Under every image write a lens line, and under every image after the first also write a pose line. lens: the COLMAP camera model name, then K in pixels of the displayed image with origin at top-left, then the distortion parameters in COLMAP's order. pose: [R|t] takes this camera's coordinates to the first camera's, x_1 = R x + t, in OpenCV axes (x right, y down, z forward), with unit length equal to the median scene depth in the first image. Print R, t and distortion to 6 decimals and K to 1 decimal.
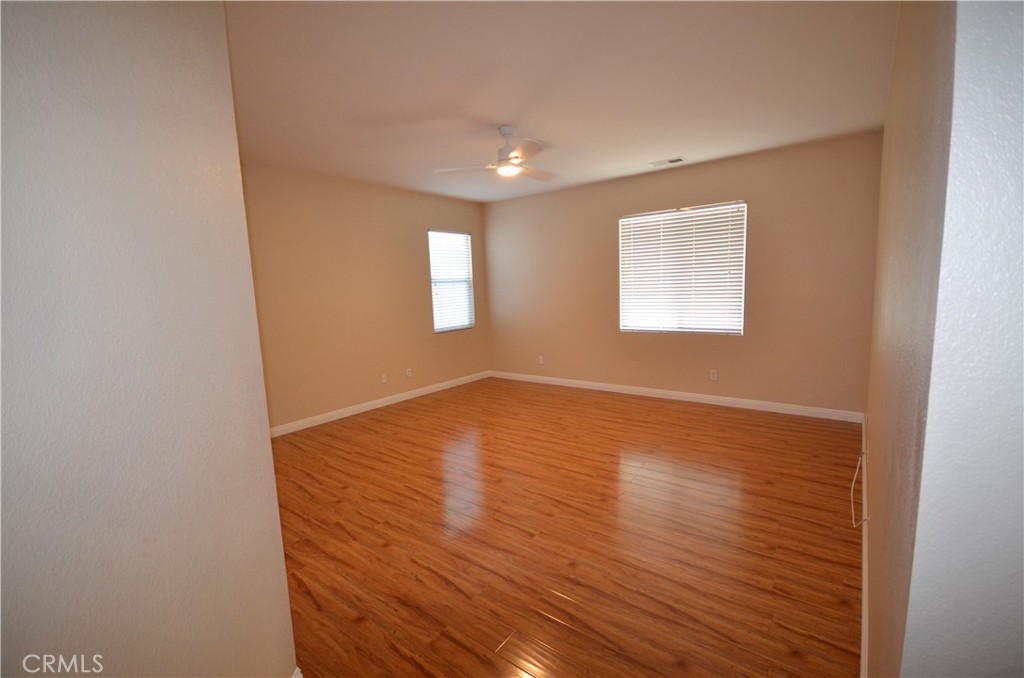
lens RADIAL K [[448.9, 0, 505.9], [0, 448.9, 331.7], [0, 0, 1]] dist [0.001542, -0.004453]
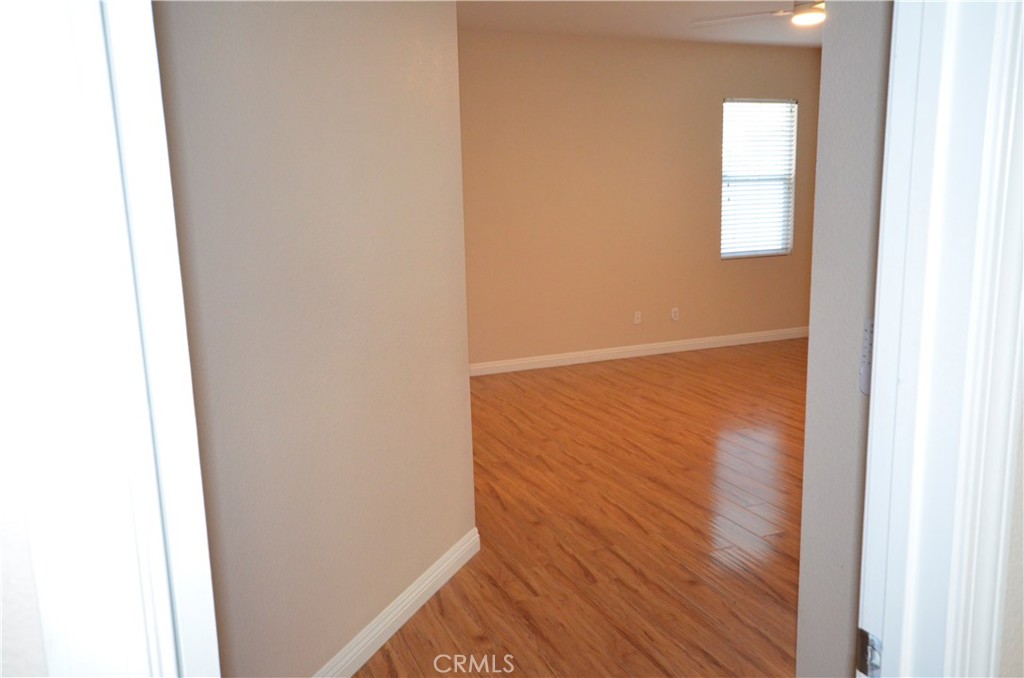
lens RADIAL K [[792.9, 0, 503.1], [0, 792.9, 342.1], [0, 0, 1]] dist [0.006193, 0.006748]
pose [[0.871198, 0.101260, -0.480376, 0.260334], [-0.053453, 0.992245, 0.112218, 0.019868], [0.488014, -0.072087, 0.869854, -0.348307]]
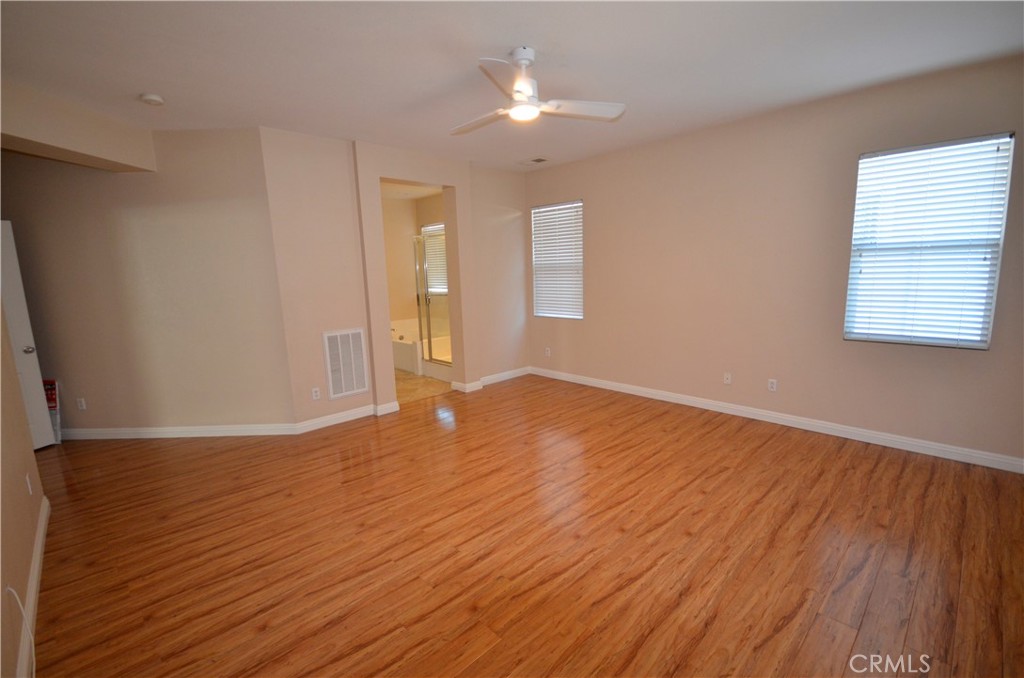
lens RADIAL K [[448.9, 0, 532.1], [0, 448.9, 340.6], [0, 0, 1]] dist [0.001542, -0.004453]
pose [[-0.116752, 0.201750, -0.972454, 0.876314], [-0.068030, 0.975225, 0.210493, -0.173275], [0.990828, 0.090732, -0.100134, 1.257931]]
